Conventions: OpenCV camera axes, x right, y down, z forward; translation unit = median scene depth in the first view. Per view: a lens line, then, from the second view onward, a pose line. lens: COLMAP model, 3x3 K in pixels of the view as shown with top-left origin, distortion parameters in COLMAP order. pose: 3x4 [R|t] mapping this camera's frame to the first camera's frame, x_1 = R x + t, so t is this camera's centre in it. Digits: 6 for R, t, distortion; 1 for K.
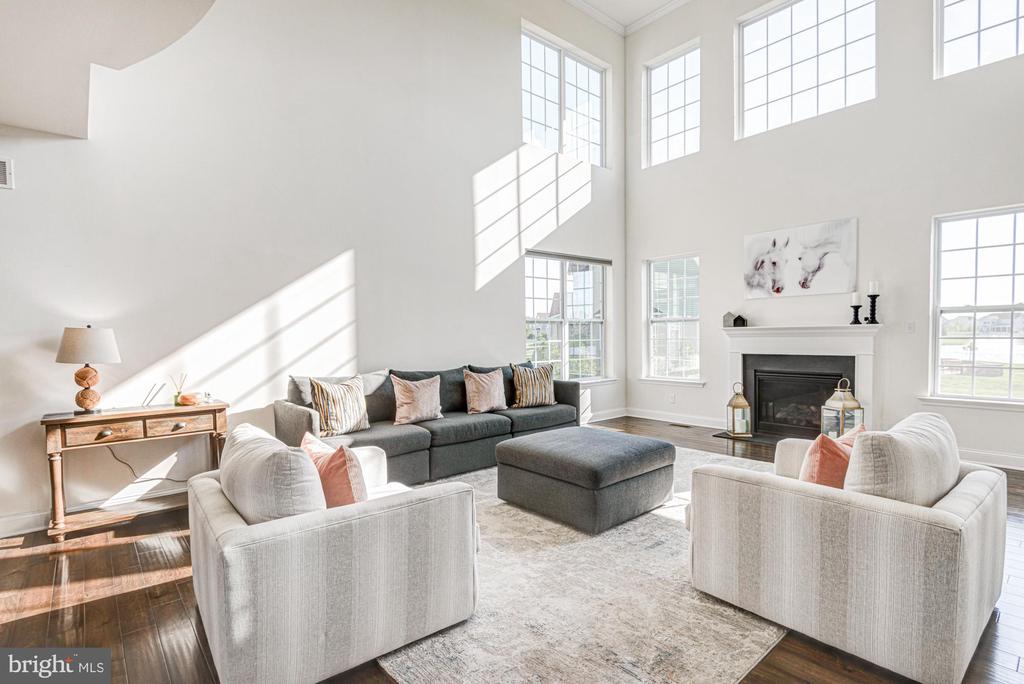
lens RADIAL K [[497.5, 0, 514.2], [0, 497.5, 354.6], [0, 0, 1]] dist [0.011307, -0.001874]
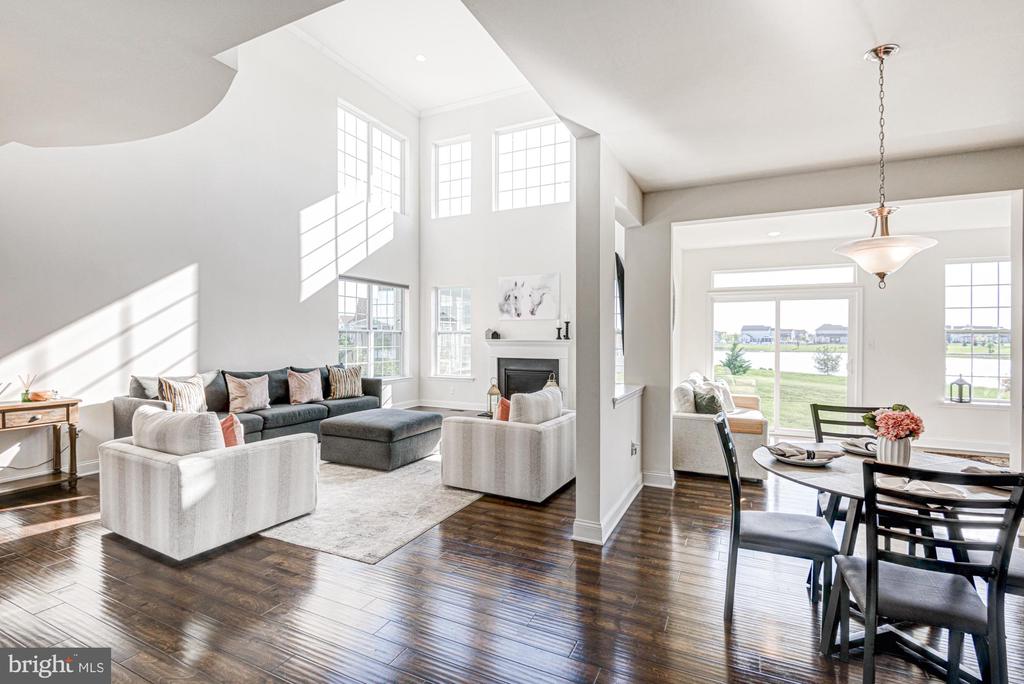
lens RADIAL K [[497.5, 0, 512.6], [0, 497.5, 339.8], [0, 0, 1]] dist [0.011307, -0.001874]
pose [[0.927334, 0.014901, 0.373939, -0.045657], [-0.001220, 0.999322, -0.036795, -0.000712], [-0.374234, 0.033665, 0.926723, -0.385110]]
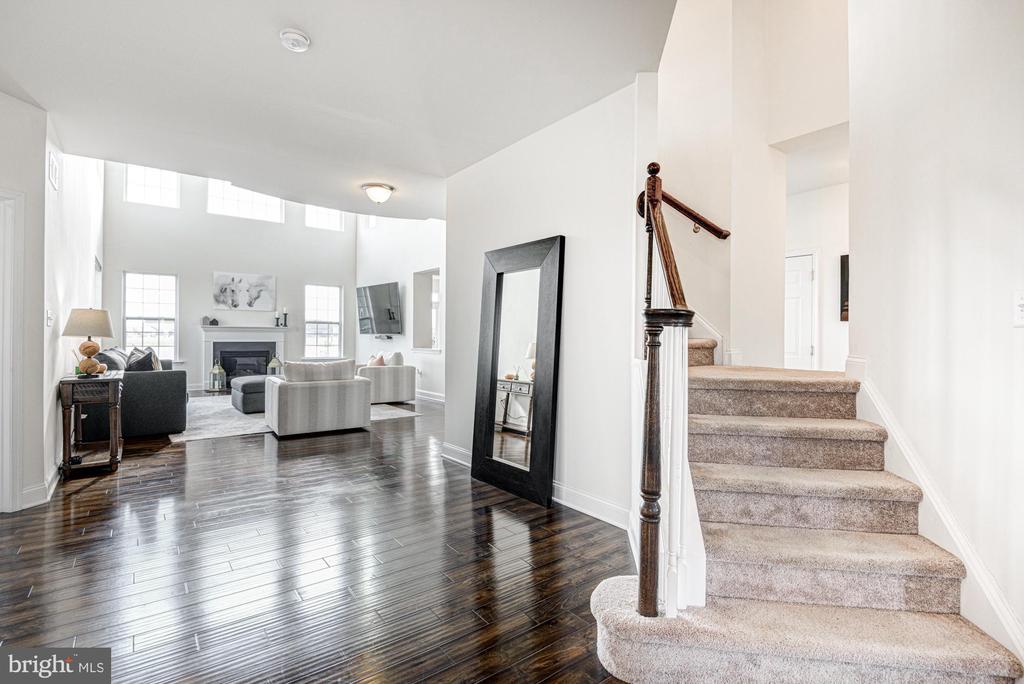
lens RADIAL K [[497.5, 0, 514.4], [0, 497.5, 339.9], [0, 0, 1]] dist [0.011307, -0.001874]
pose [[0.062692, 0.010479, 0.997978, -1.225181], [0.032922, 0.999379, -0.012562, 0.048733], [-0.997490, 0.033643, 0.062308, -0.107996]]
